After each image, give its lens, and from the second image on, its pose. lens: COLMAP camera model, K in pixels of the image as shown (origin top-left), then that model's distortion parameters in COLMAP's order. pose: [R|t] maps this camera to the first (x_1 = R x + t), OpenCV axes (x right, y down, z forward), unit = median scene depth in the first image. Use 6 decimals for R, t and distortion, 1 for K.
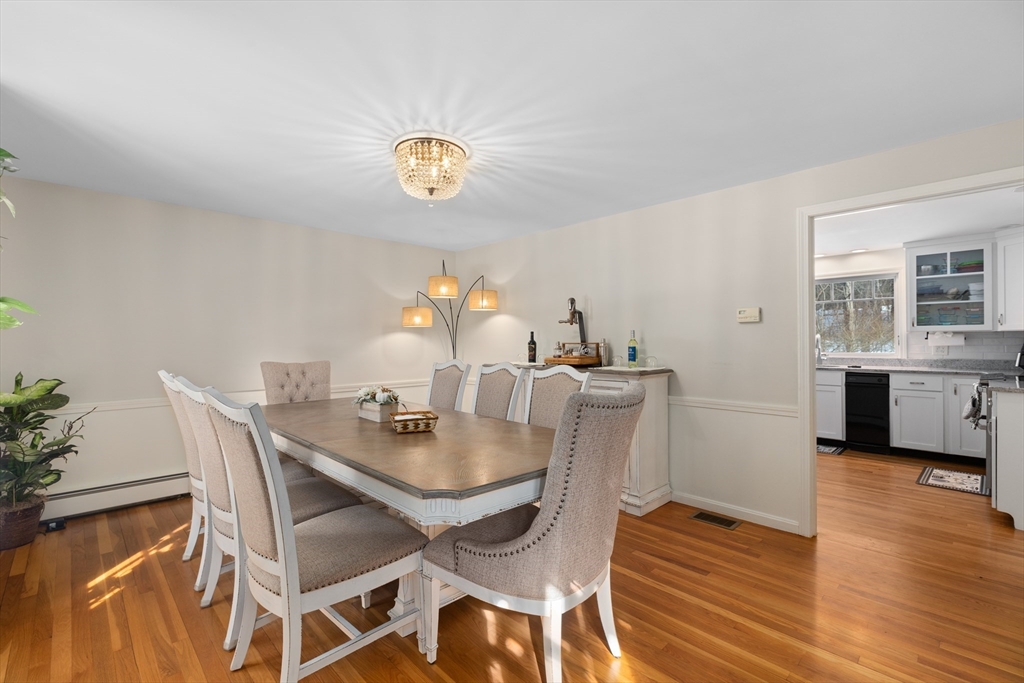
lens RADIAL K [[463.4, 0, 513.2], [0, 463.4, 337.4], [0, 0, 1]] dist [0.001189, 0.000250]
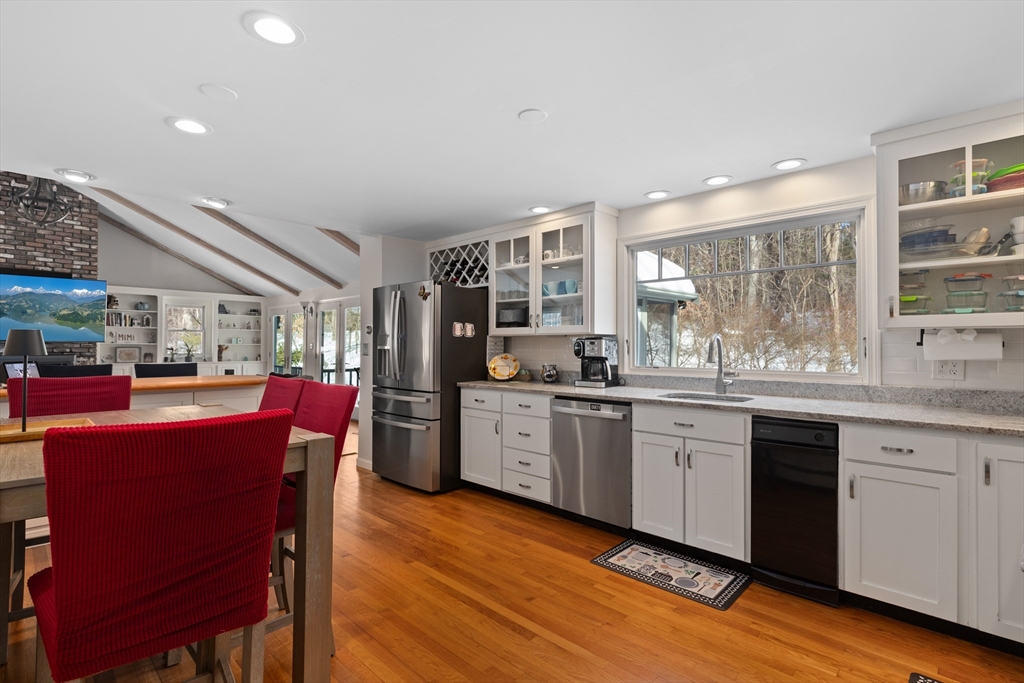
lens RADIAL K [[493.6, 0, 510.8], [0, 493.6, 343.5], [0, 0, 1]] dist [-0.006811, -0.001019]
pose [[0.999245, 0.001666, 0.038807, 0.480009], [-0.001867, 0.999985, 0.005142, 0.000084], [-0.038798, -0.005210, 0.999233, 0.543803]]
